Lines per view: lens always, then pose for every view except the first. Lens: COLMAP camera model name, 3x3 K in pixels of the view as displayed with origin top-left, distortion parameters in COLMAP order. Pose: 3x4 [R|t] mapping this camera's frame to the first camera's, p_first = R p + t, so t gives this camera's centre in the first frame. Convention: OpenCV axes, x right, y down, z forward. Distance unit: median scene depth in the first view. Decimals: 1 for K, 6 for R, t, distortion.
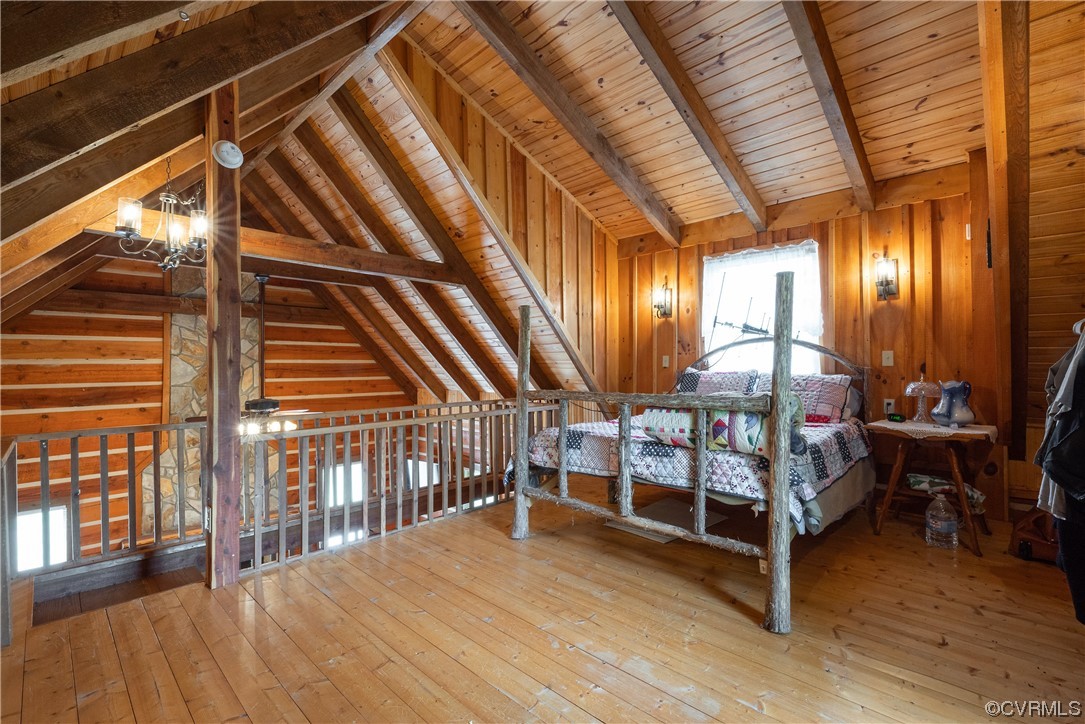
lens RADIAL K [[484.2, 0, 541.2], [0, 484.2, 362.3], [0, 0, 1]] dist [-0.000916, 0.000211]
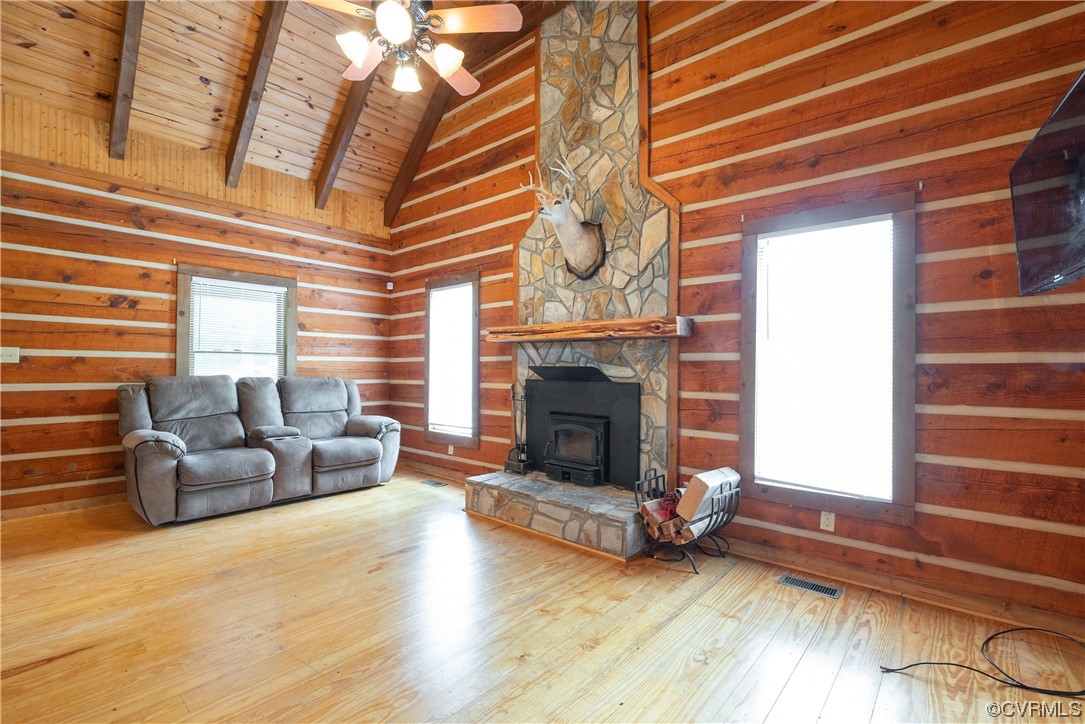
lens RADIAL K [[484.2, 0, 542.1], [0, 484.2, 361.4], [0, 0, 1]] dist [-0.000916, 0.000211]
pose [[0.047931, -0.004146, -0.998842, -0.039229], [-0.001357, 0.999990, -0.004216, 0.312832], [0.998850, 0.001557, 0.047925, 0.756389]]
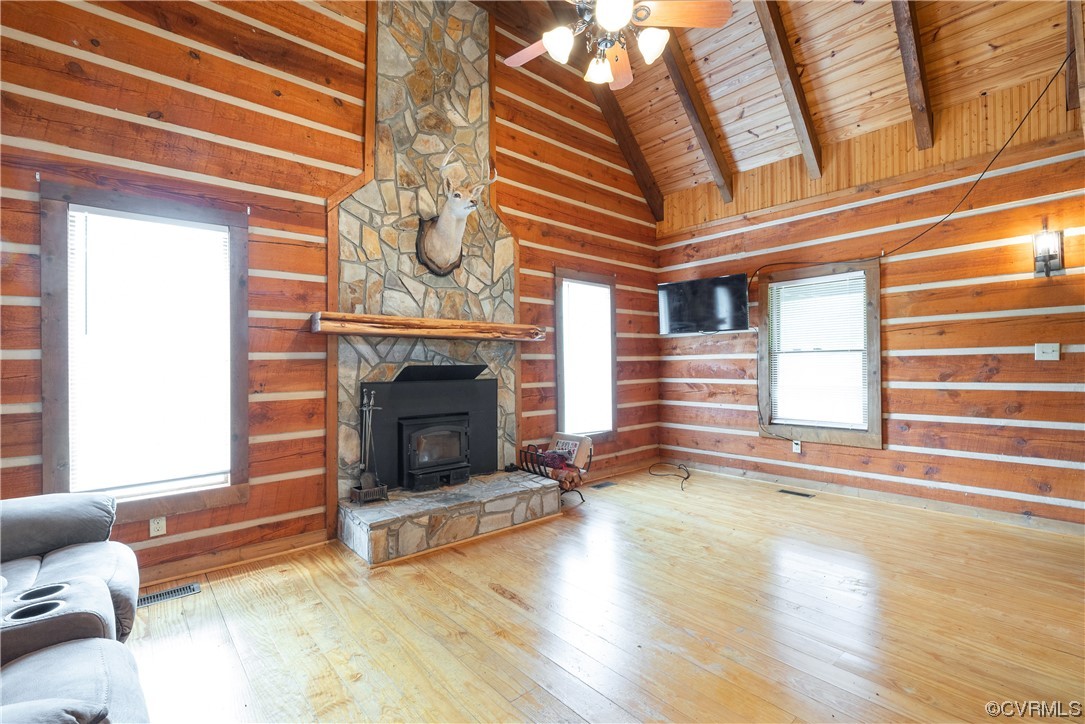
lens RADIAL K [[484.2, 0, 542.2], [0, 484.2, 362.1], [0, 0, 1]] dist [-0.000916, 0.000211]
pose [[0.996056, -0.003541, -0.088660, -0.401946], [0.003660, 0.999993, 0.001183, 0.312618], [0.088655, -0.001503, 0.996061, 0.335694]]
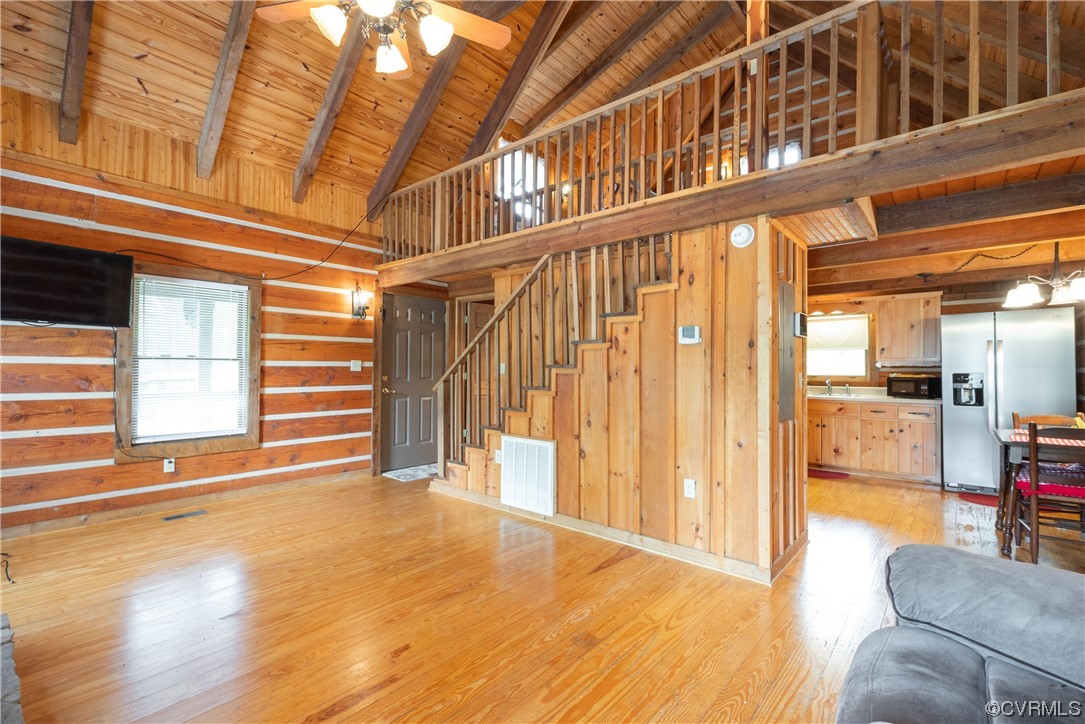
lens RADIAL K [[484.2, 0, 543.2], [0, 484.2, 362.7], [0, 0, 1]] dist [-0.000916, 0.000211]
pose [[-0.060723, 0.018352, 0.997986, -0.698522], [-0.015808, 0.999688, -0.019345, 0.310409], [-0.998029, -0.016951, -0.060413, 0.585104]]
